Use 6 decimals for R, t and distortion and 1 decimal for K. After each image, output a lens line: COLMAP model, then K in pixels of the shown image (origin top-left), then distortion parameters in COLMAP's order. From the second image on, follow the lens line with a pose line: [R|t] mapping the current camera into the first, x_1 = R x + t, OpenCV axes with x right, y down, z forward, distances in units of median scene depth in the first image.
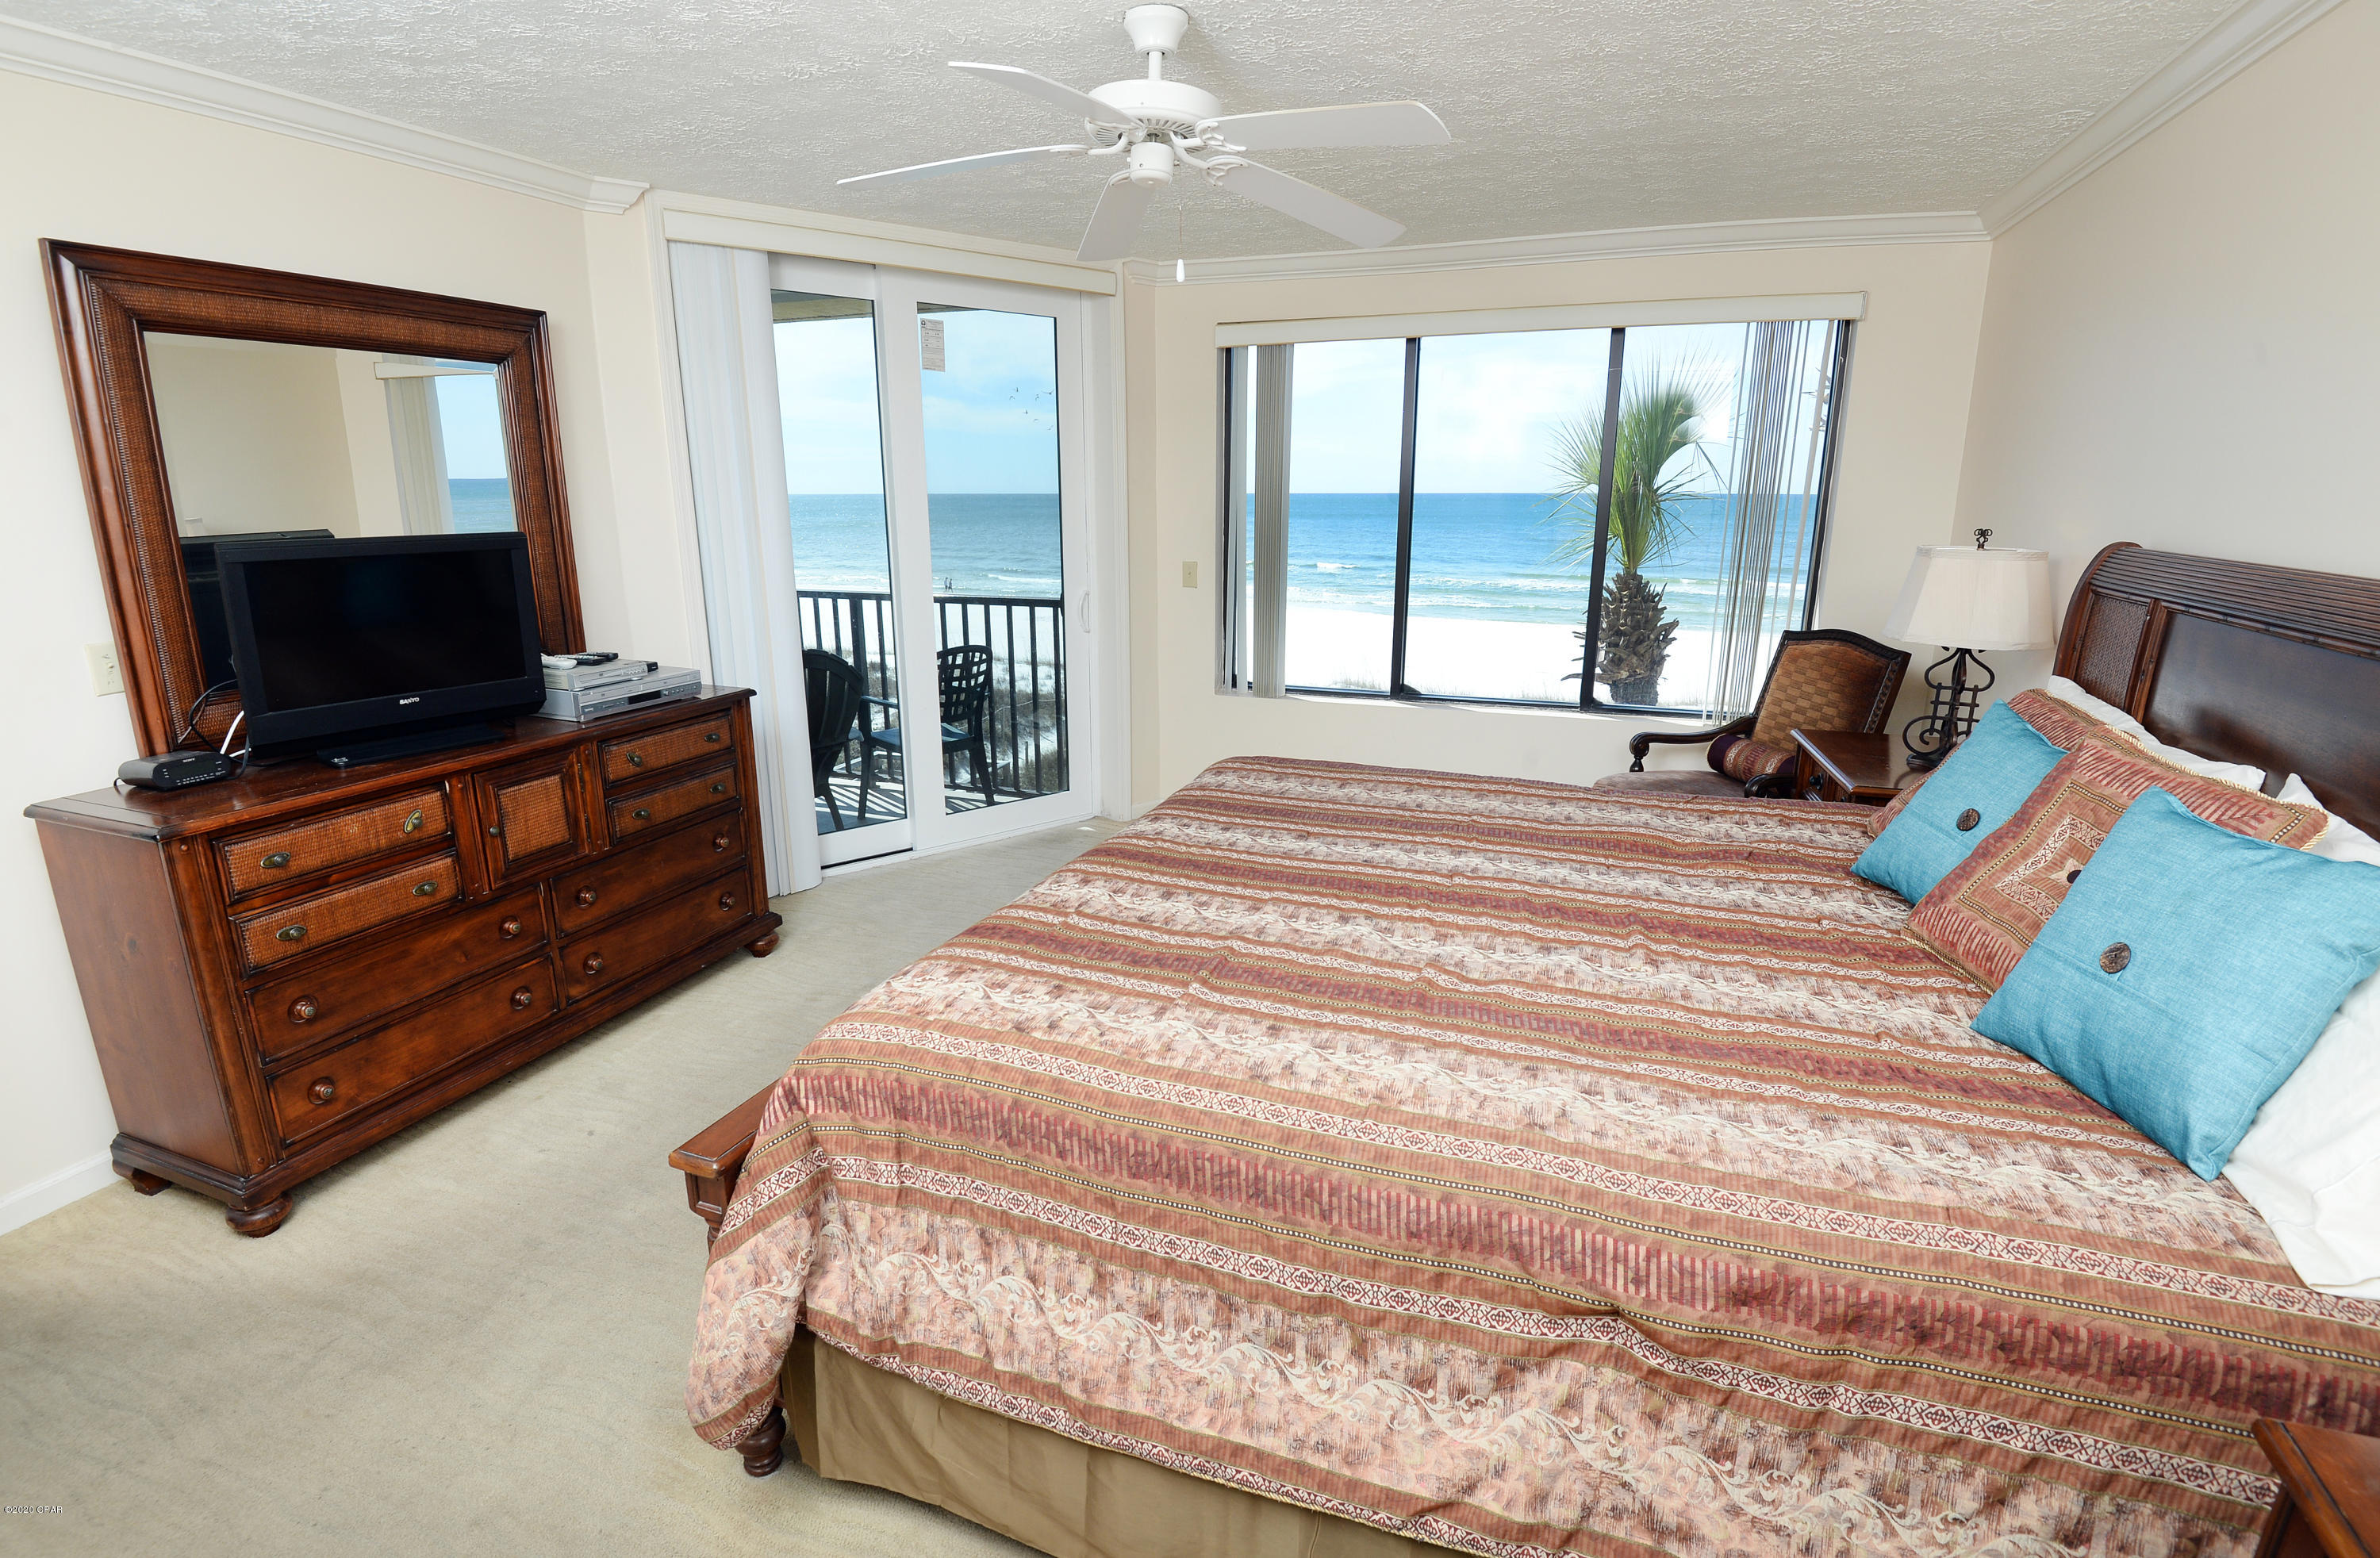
lens RADIAL K [[1133.9, 0, 1190.0], [0, 1133.9, 779.0], [0, 0, 1]] dist [-0.024574, -0.013964]
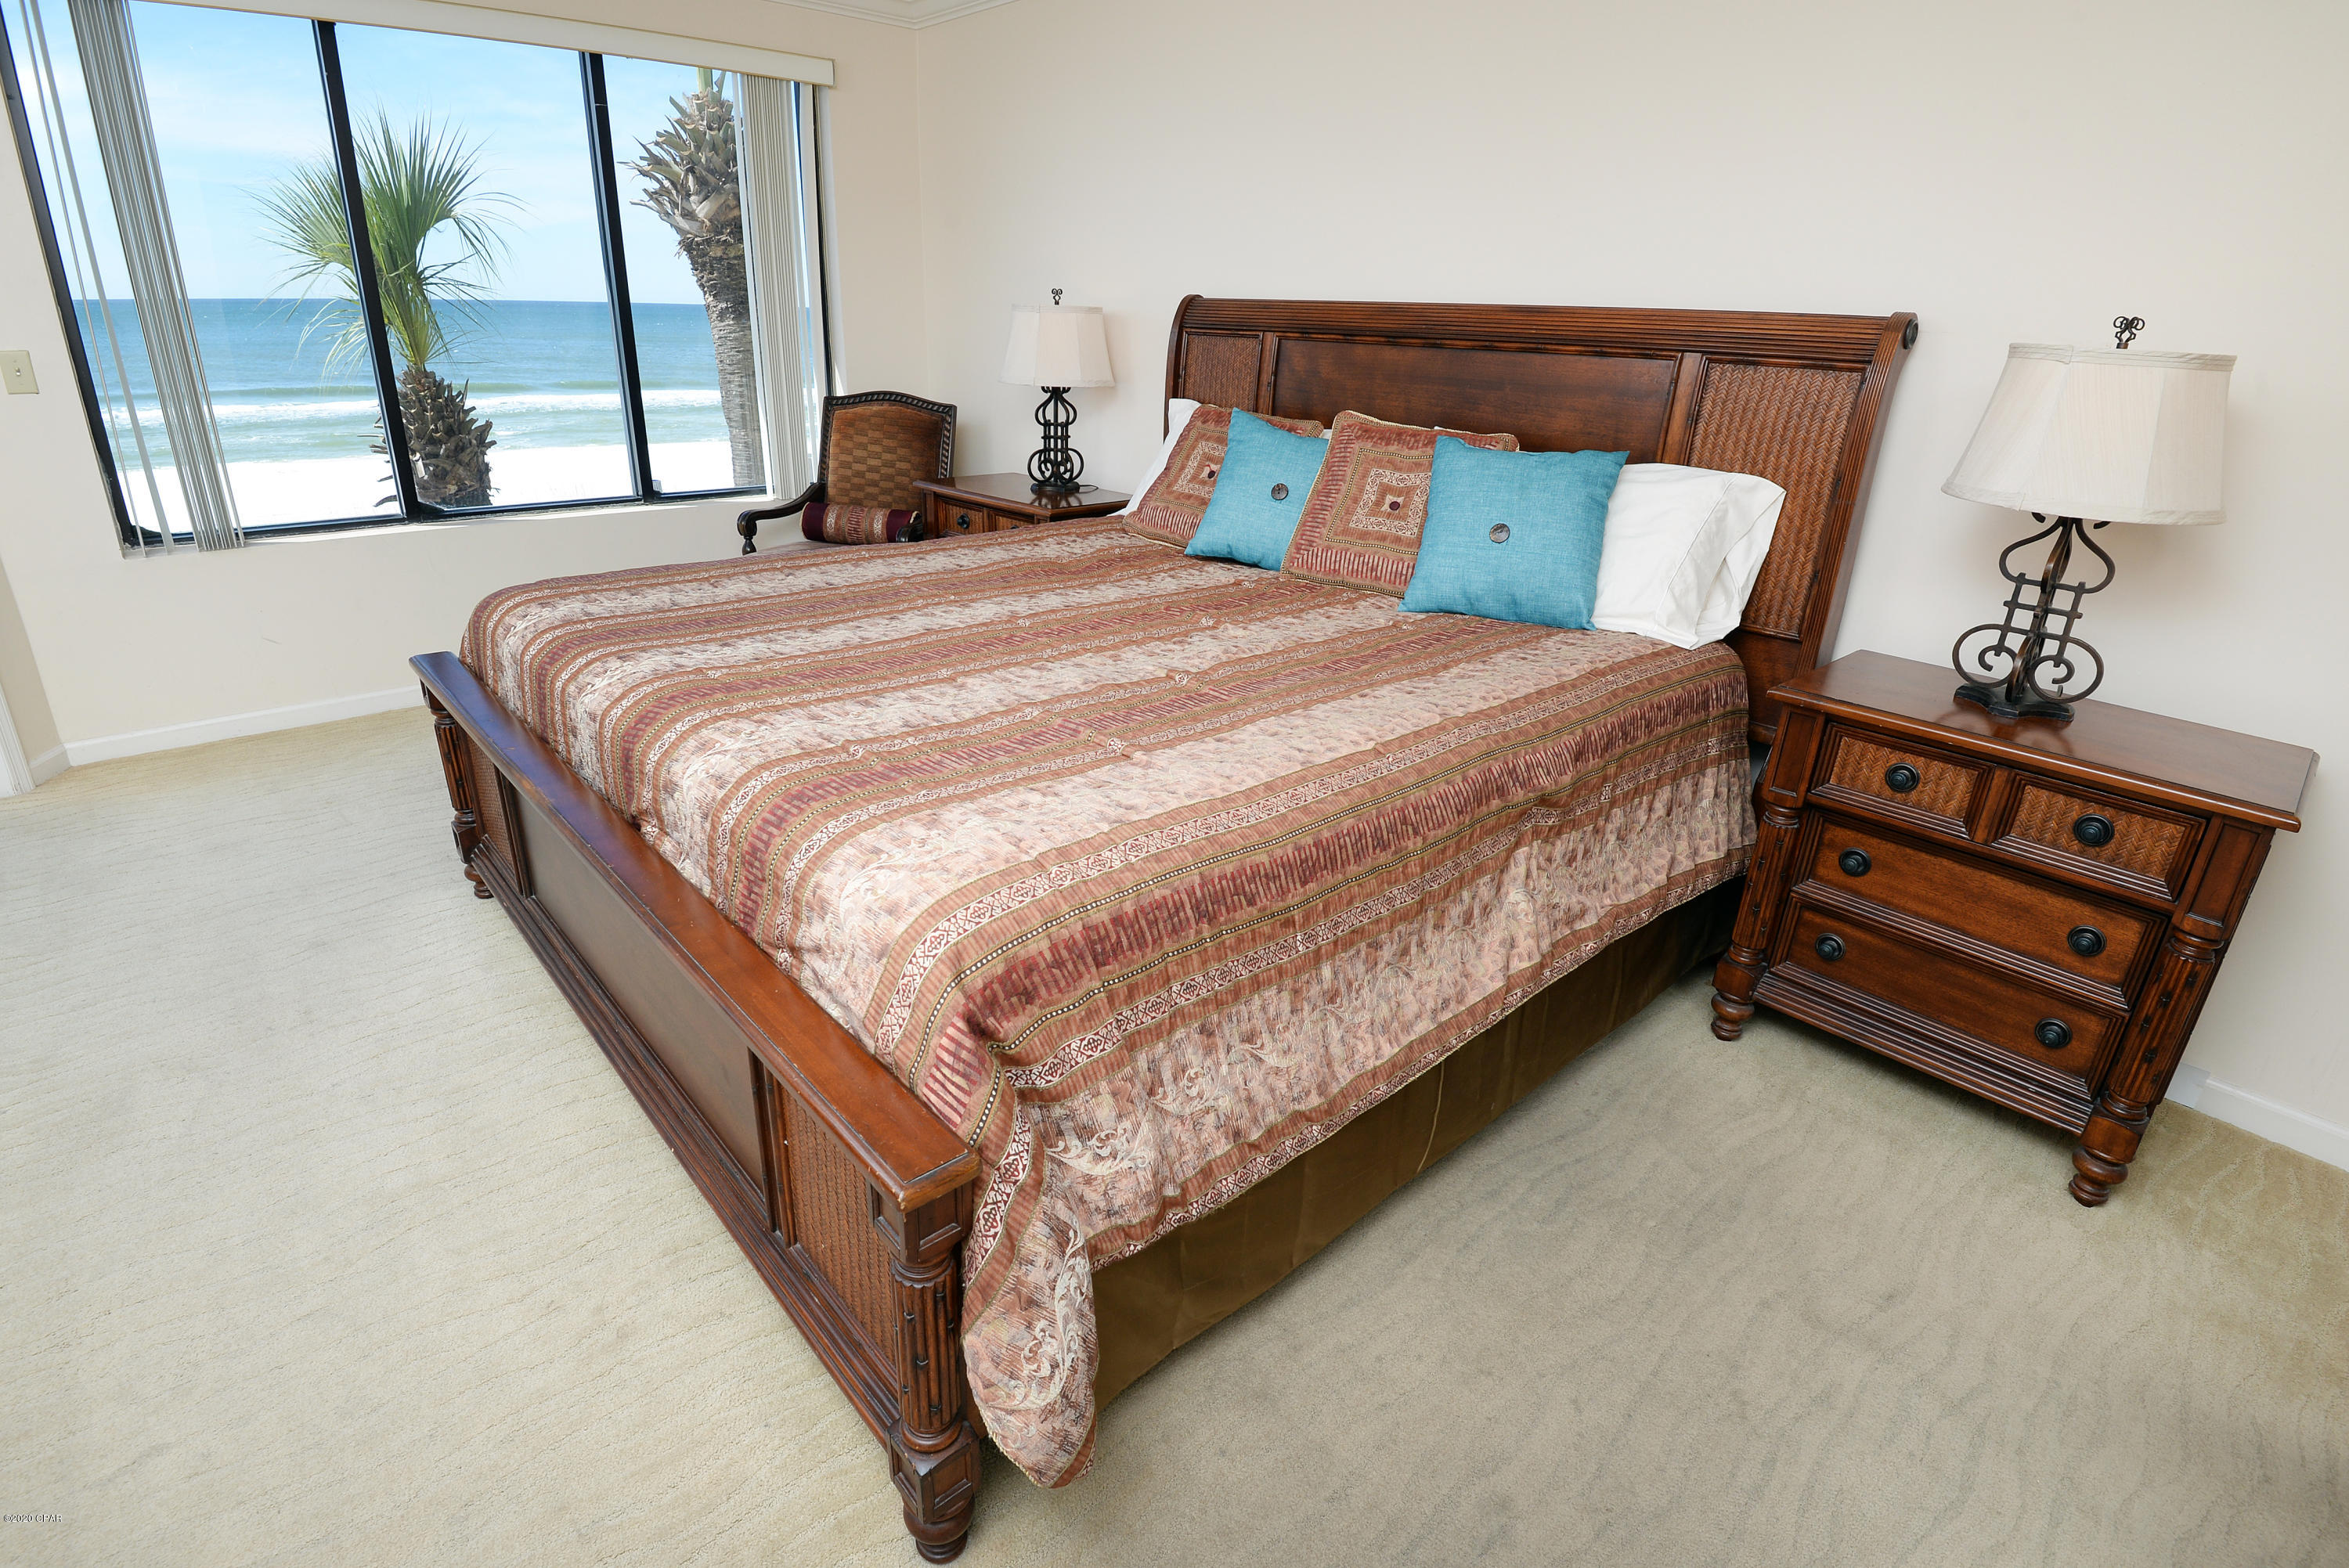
lens RADIAL K [[1133.0, 0, 1174.5], [0, 1133.0, 784.0], [0, 0, 1]] dist [-0.016156, -0.018493]
pose [[0.450228, -0.324859, 0.831722, -0.970694], [0.186465, 0.945139, 0.268222, -0.033603], [-0.873227, 0.034326, 0.486102, 0.625155]]
